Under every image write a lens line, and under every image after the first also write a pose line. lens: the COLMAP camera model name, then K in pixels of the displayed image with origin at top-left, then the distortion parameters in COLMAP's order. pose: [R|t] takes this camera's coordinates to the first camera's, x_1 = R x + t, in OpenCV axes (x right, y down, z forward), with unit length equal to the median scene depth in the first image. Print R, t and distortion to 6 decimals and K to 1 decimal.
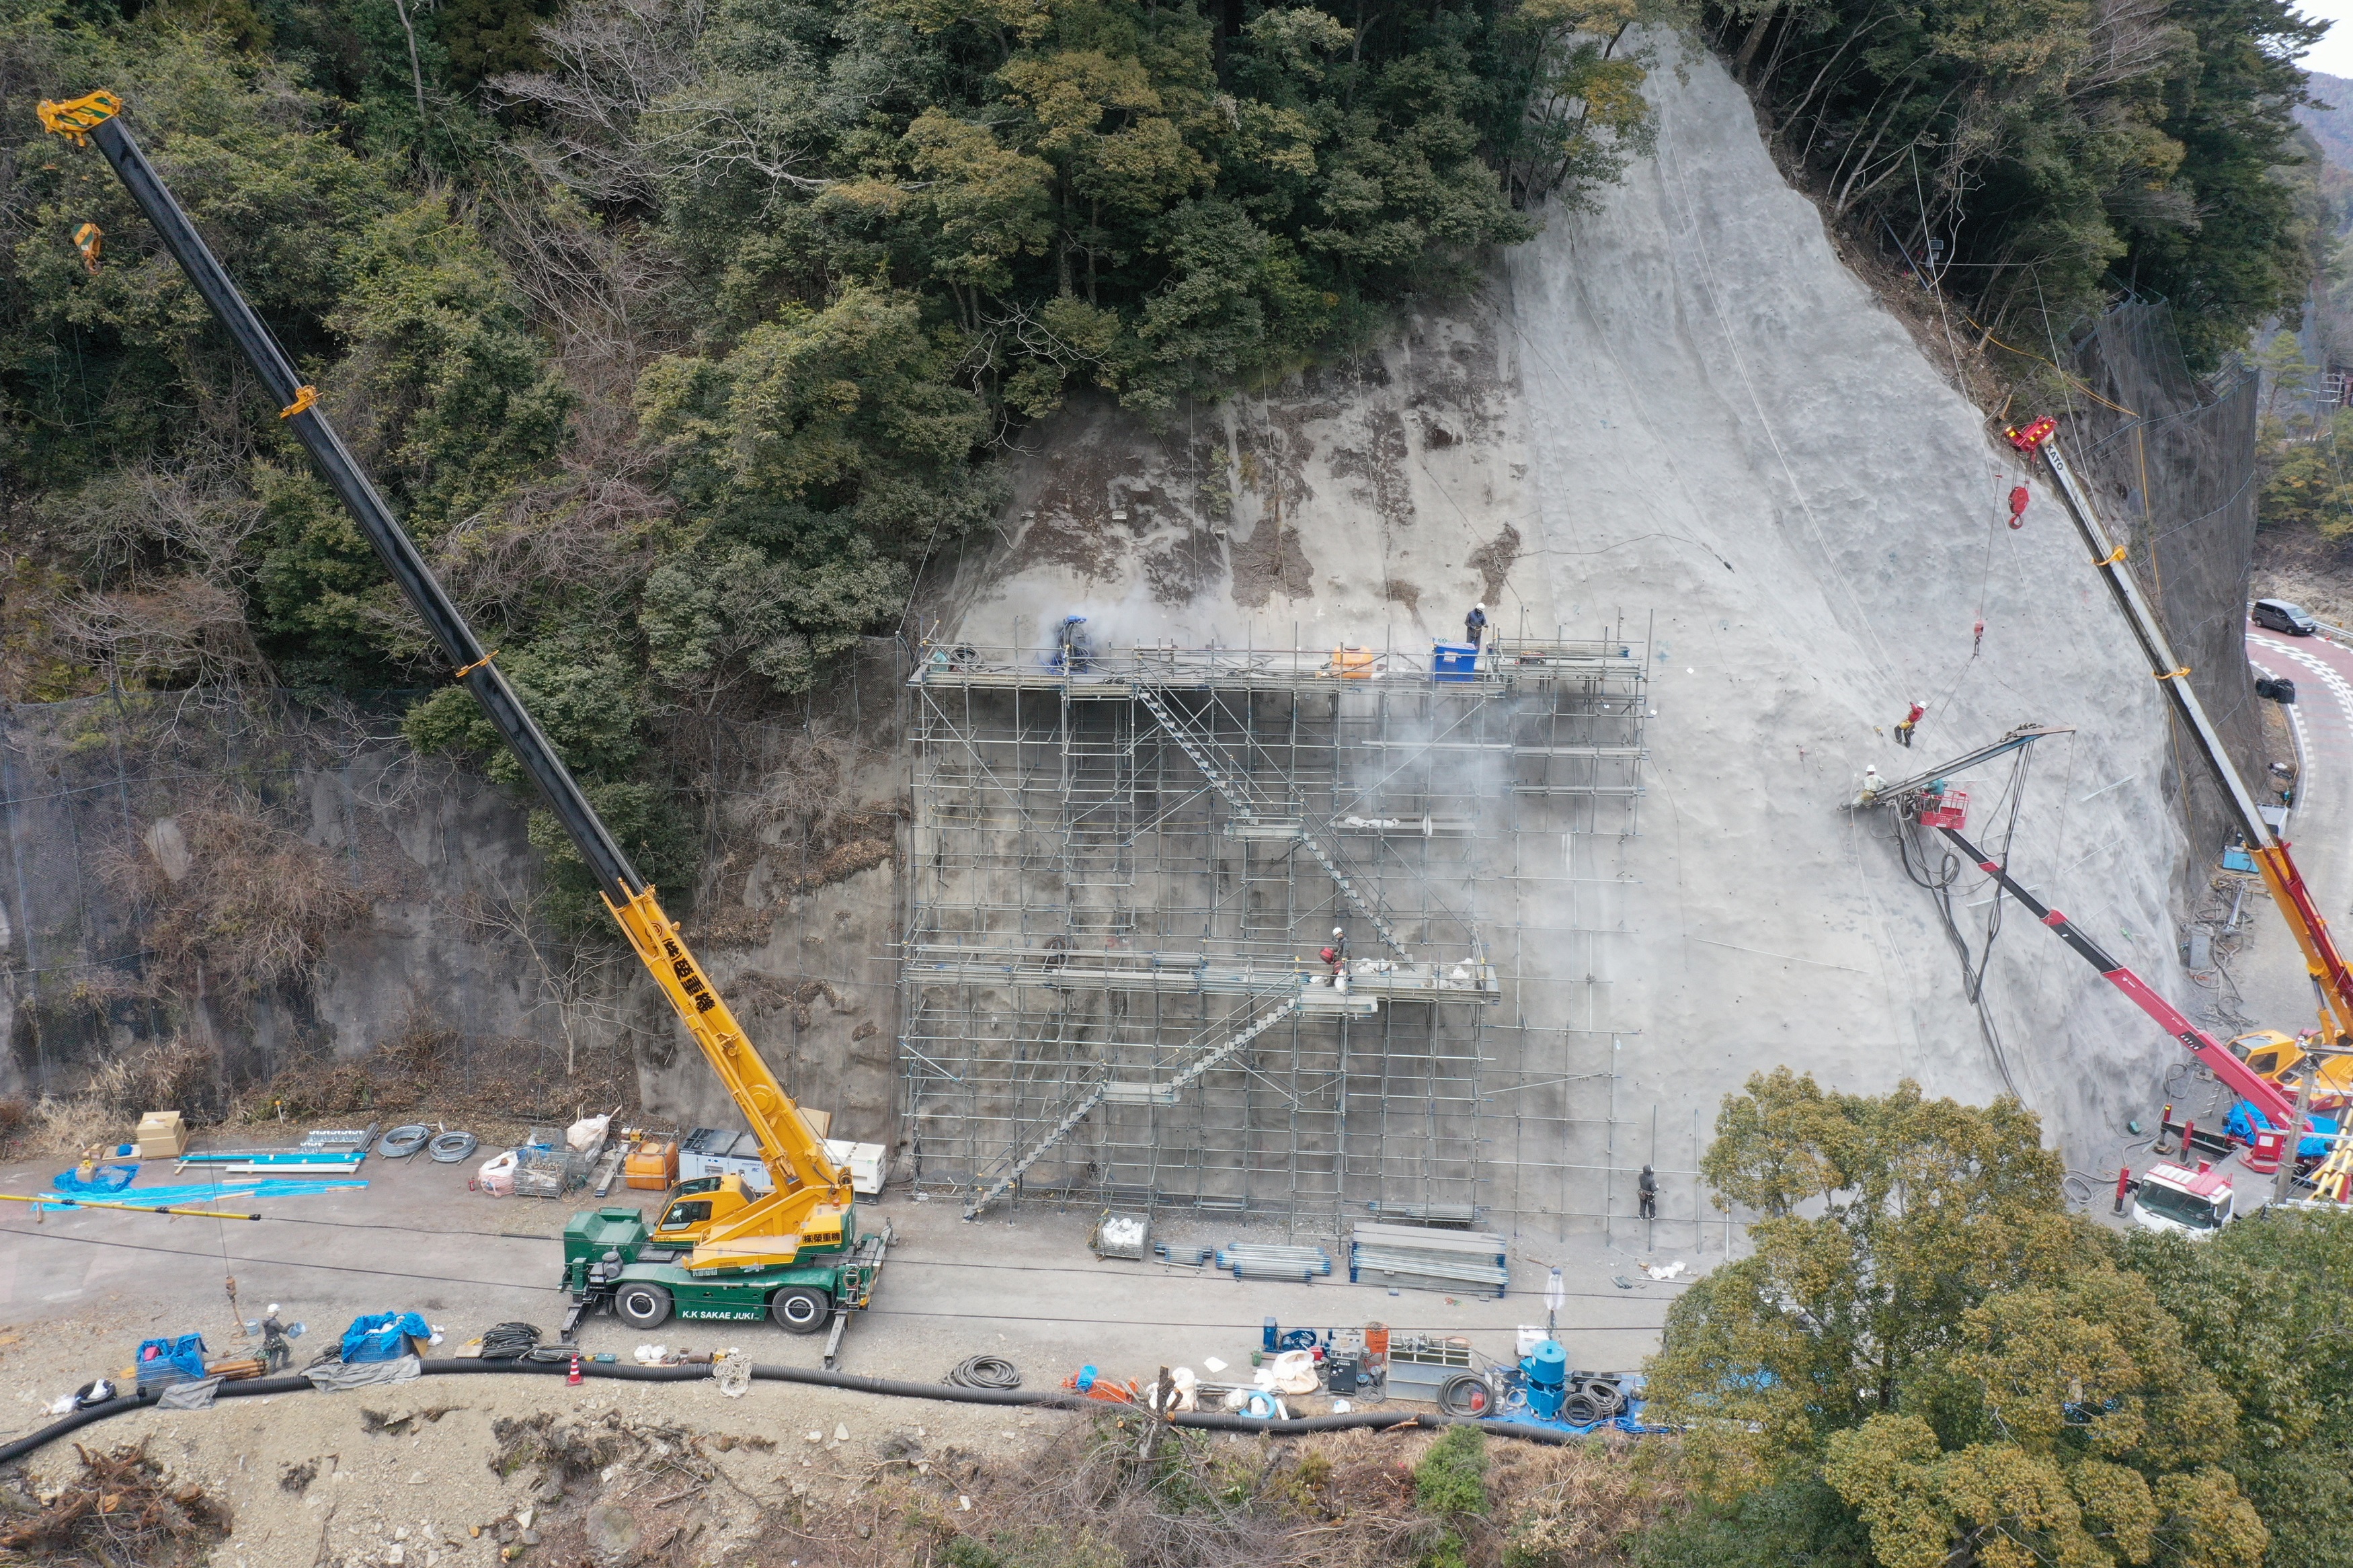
lens RADIAL K [[1860.5, 0, 1170.7], [0, 1860.5, 782.5], [0, 0, 1]] dist [-0.003587, 0.004774]
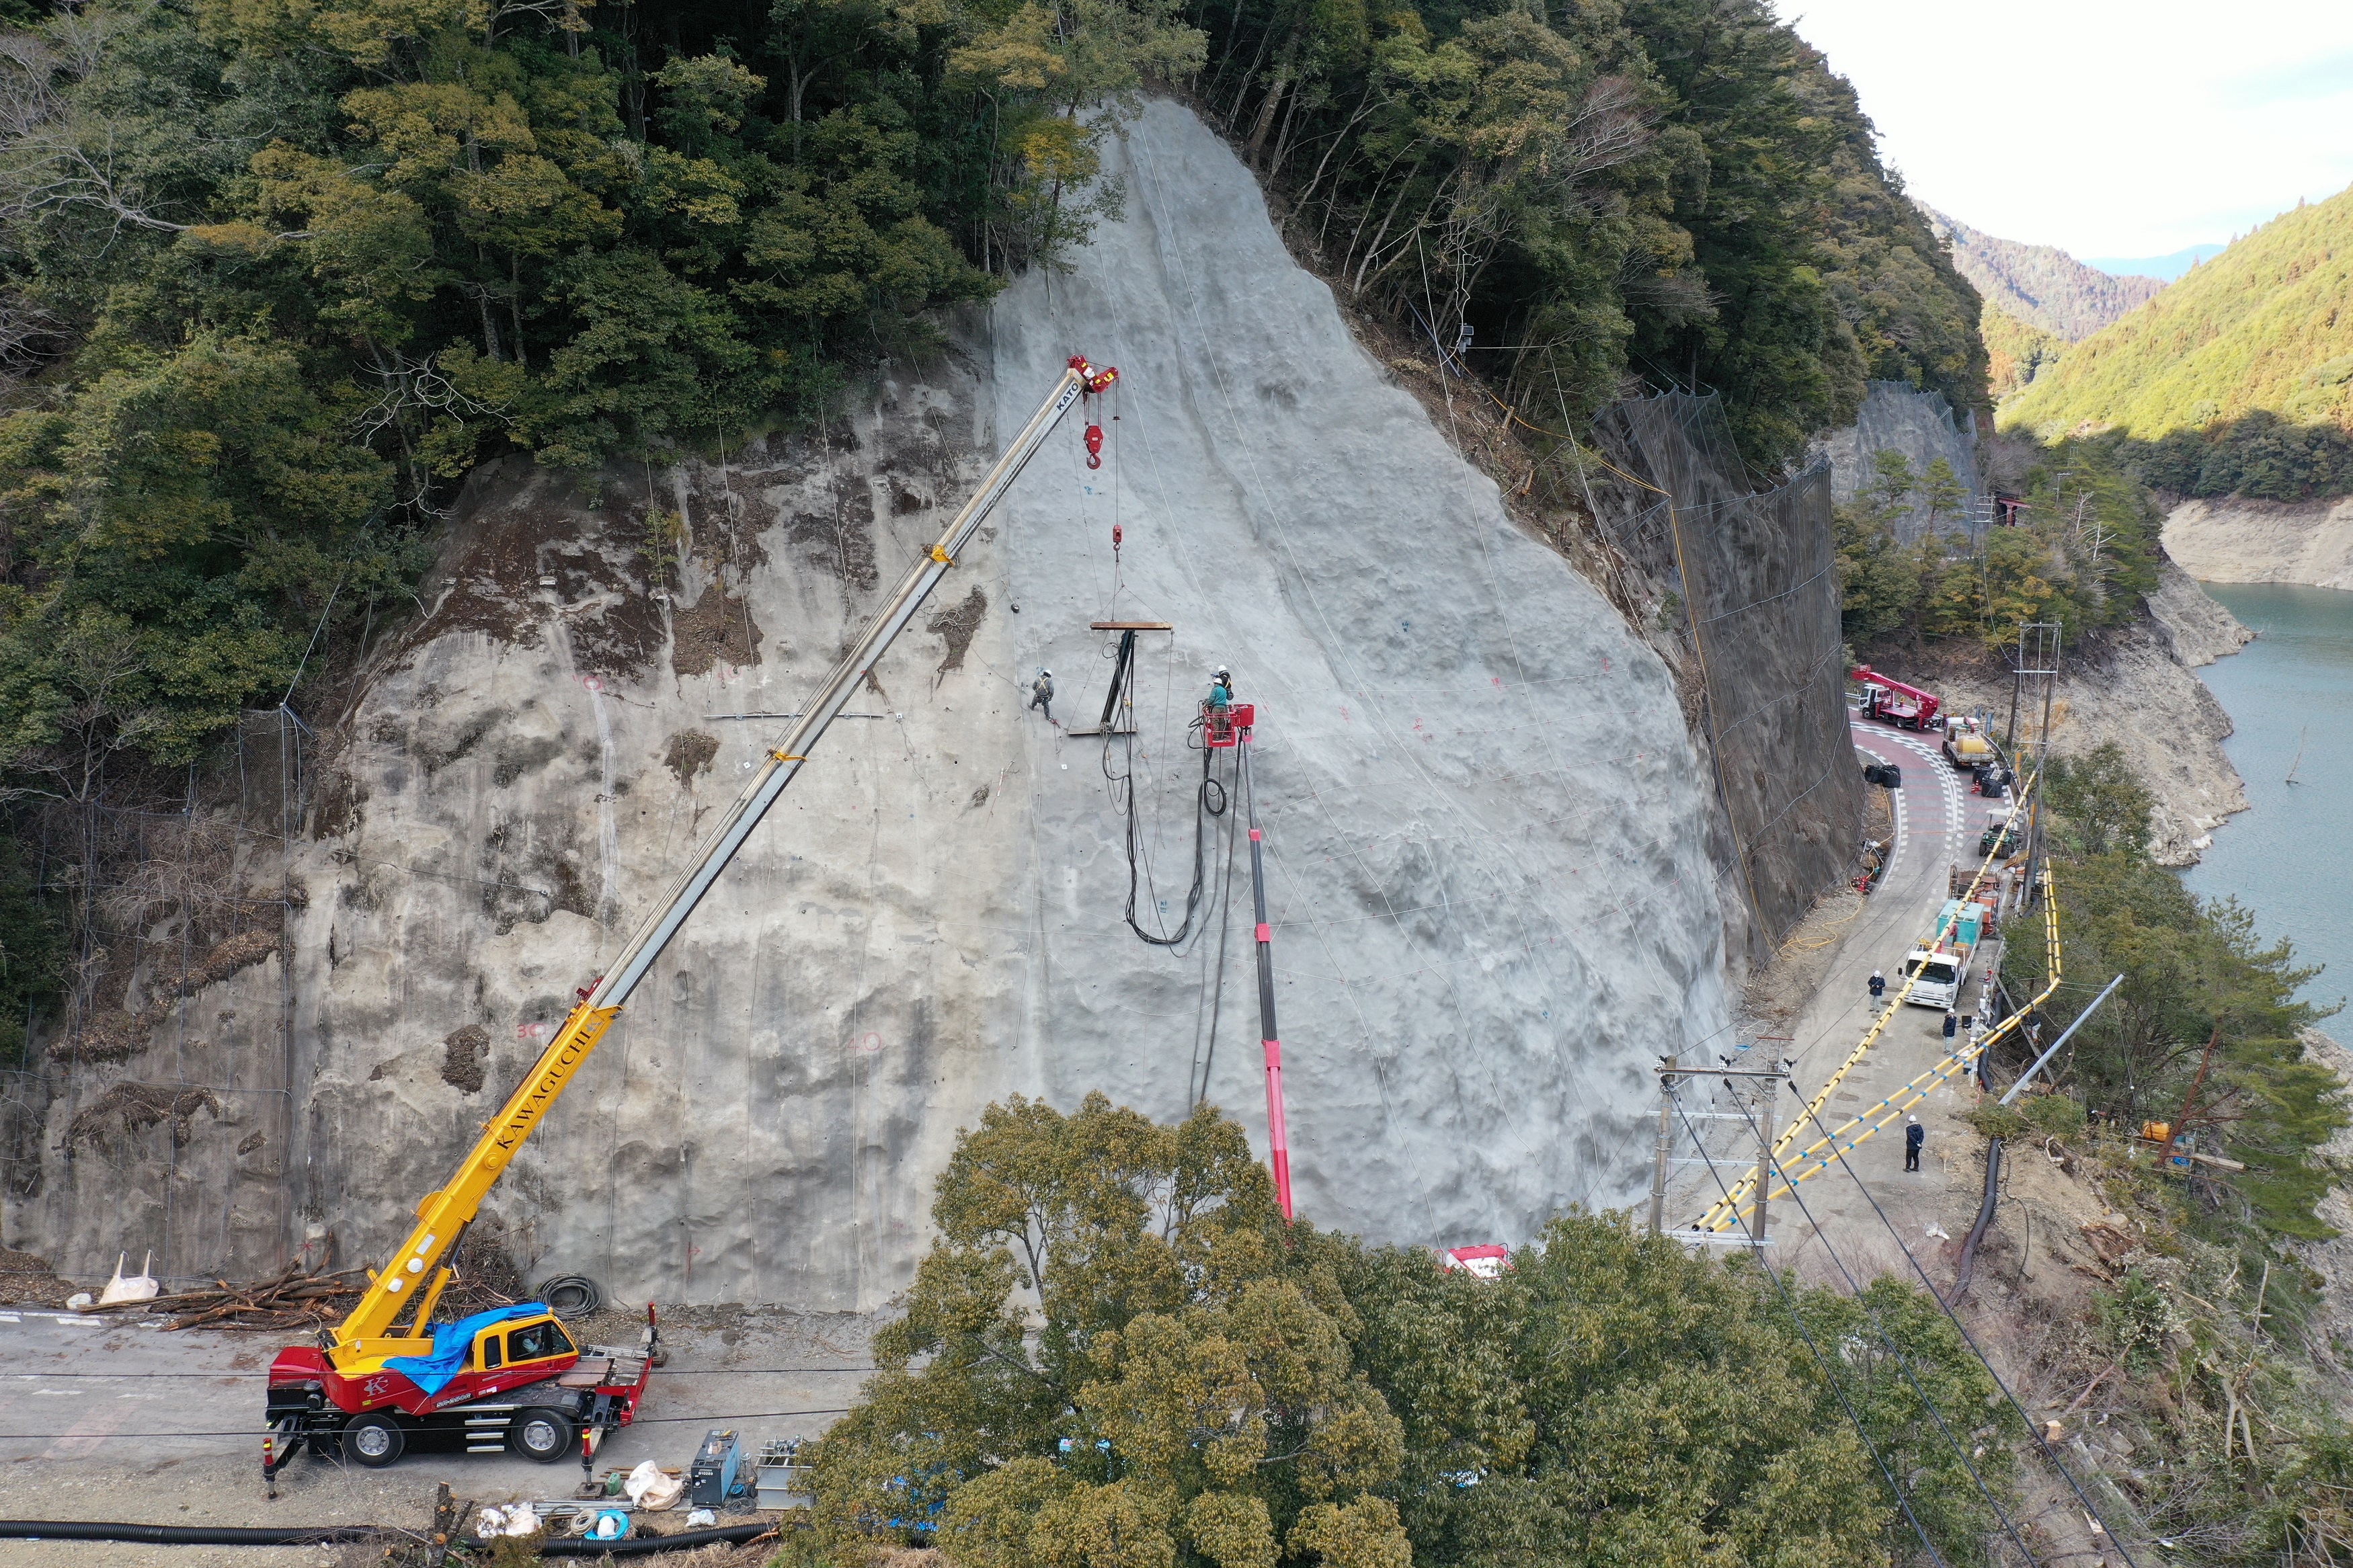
lens RADIAL K [[1860.5, 0, 1170.7], [0, 1860.5, 782.5], [0, 0, 1]] dist [-0.003587, 0.004774]
pose [[0.993556, -0.025302, 0.110478, 0.180672], [0.033975, 0.996425, -0.077347, 0.042615], [-0.108126, 0.080602, 0.990864, 0.037845]]
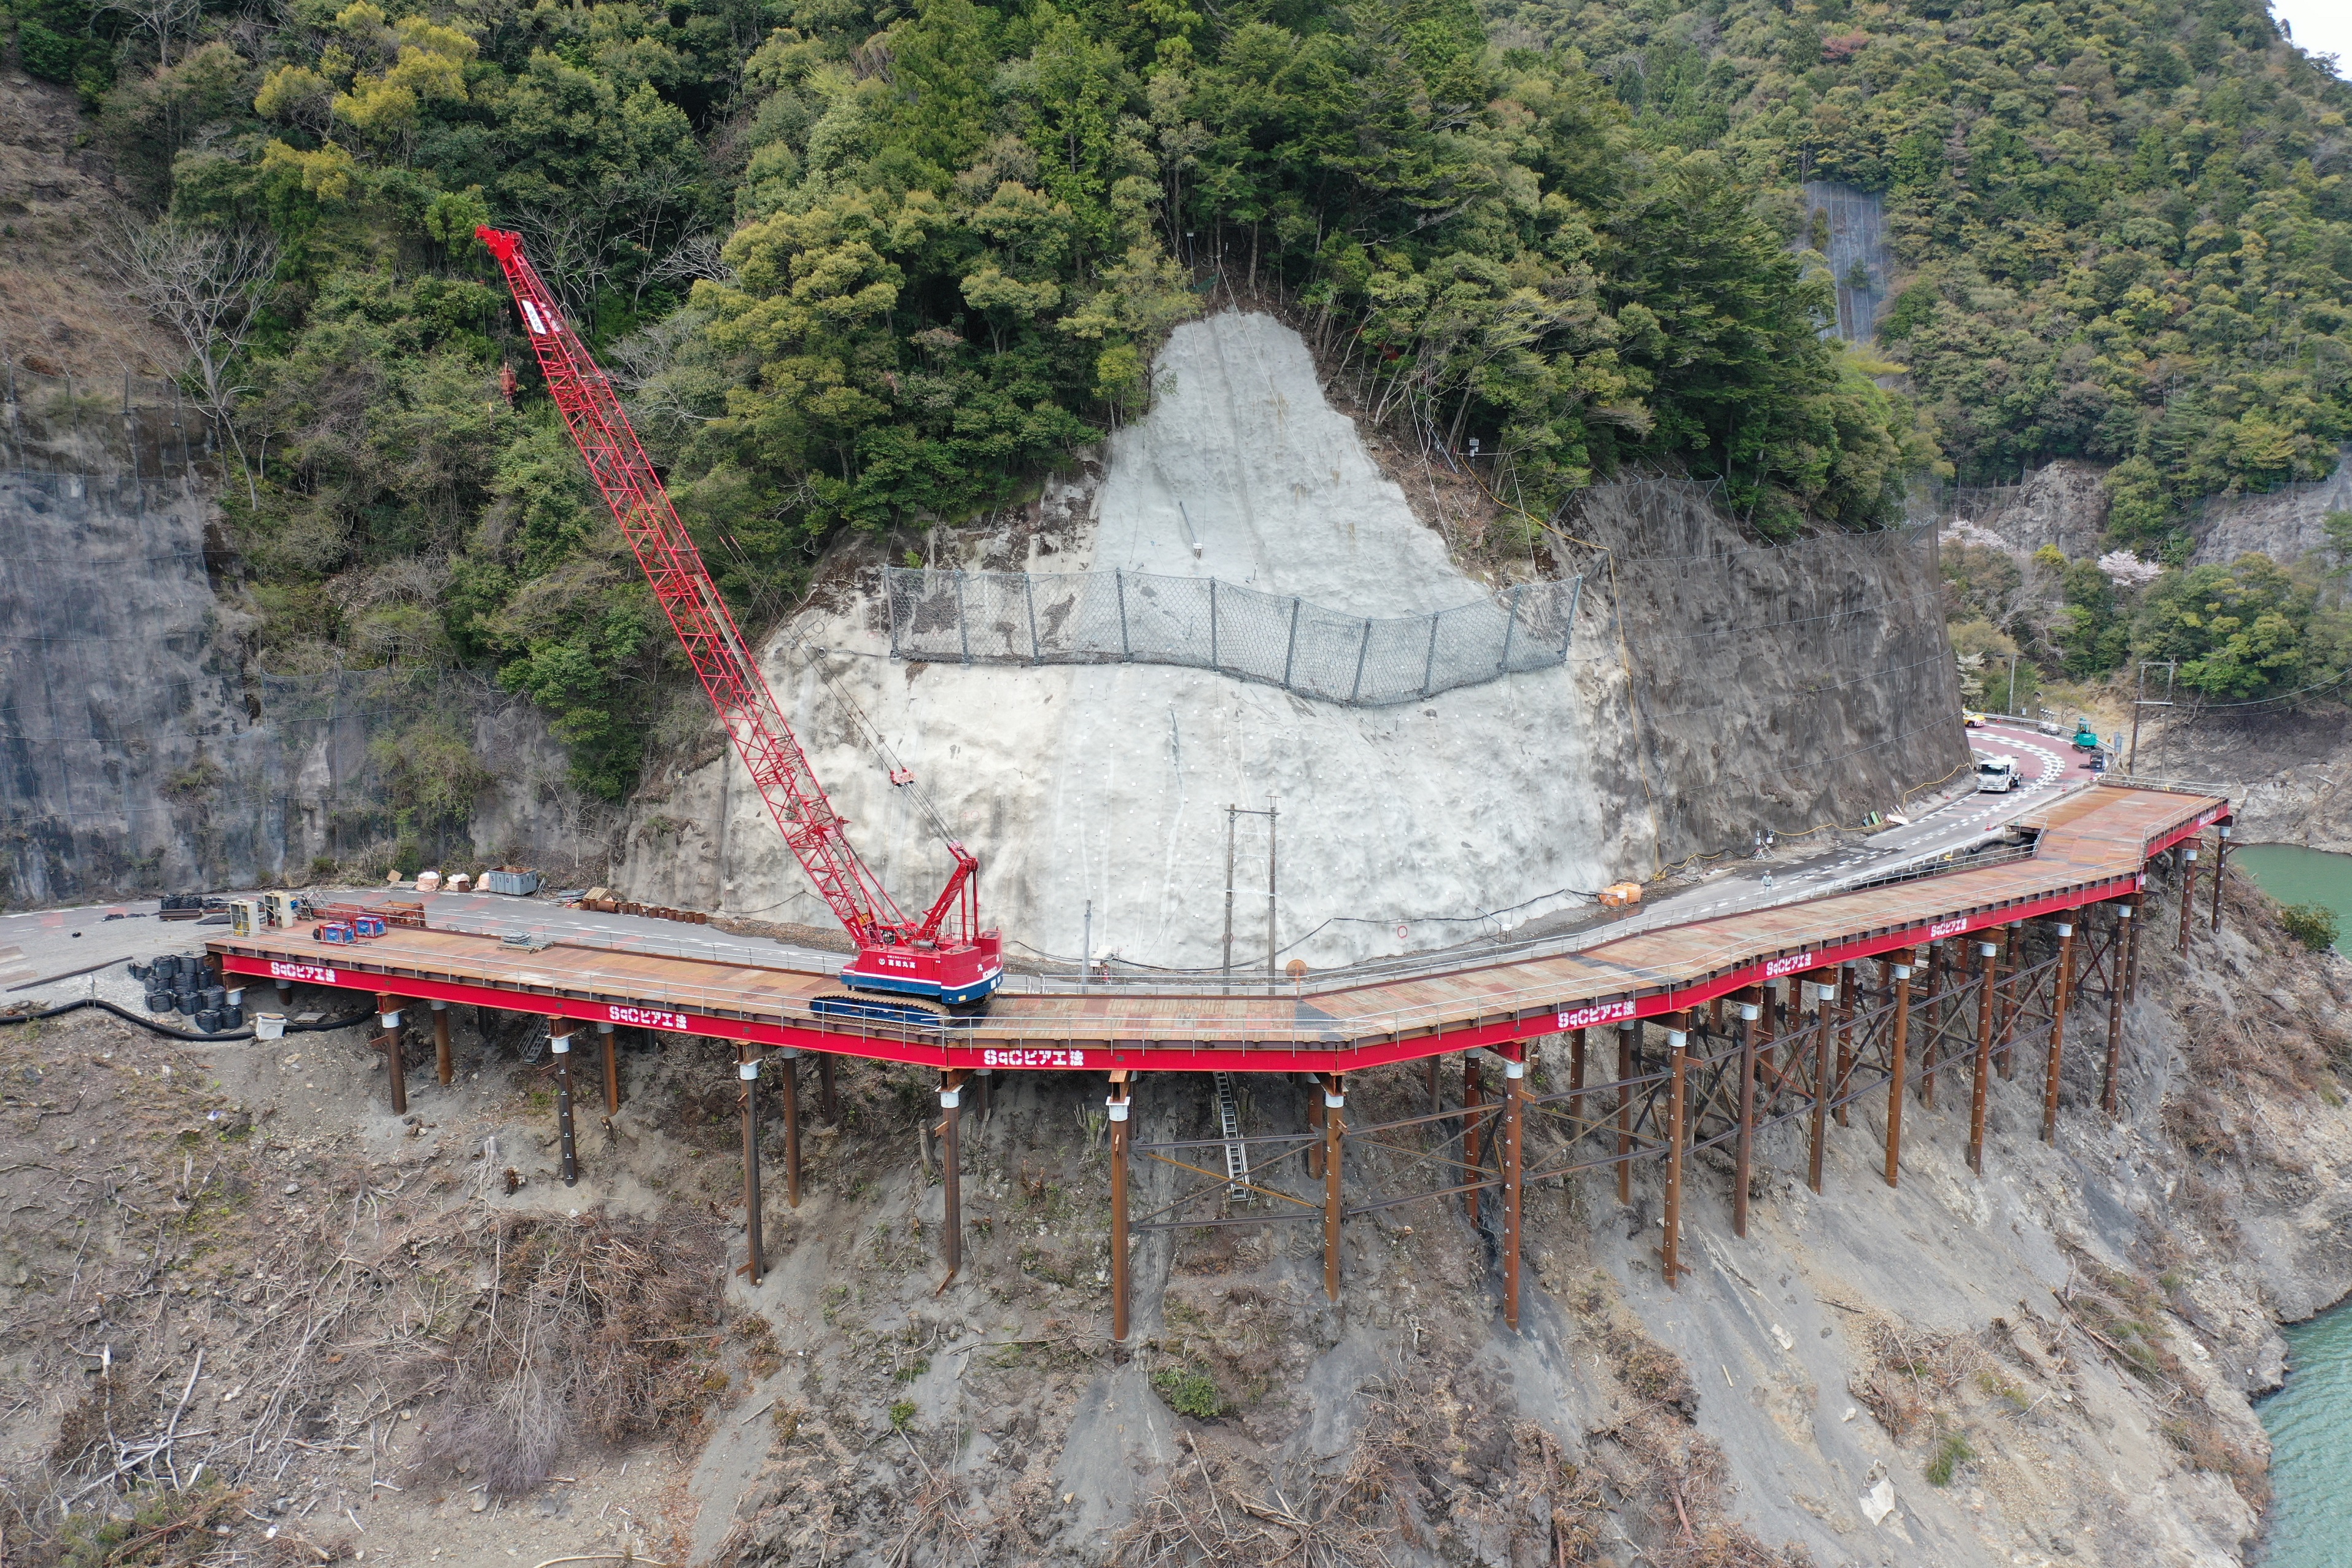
lens RADIAL K [[1863.4, 0, 1168.4], [0, 1863.4, 778.8], [0, 0, 1]] dist [-0.002539, 0.004441]
pose [[0.971111, 0.029179, -0.236837, 0.744447], [-0.055089, 0.993100, -0.103531, 0.235287], [0.232182, 0.113587, 0.966017, -0.757394]]
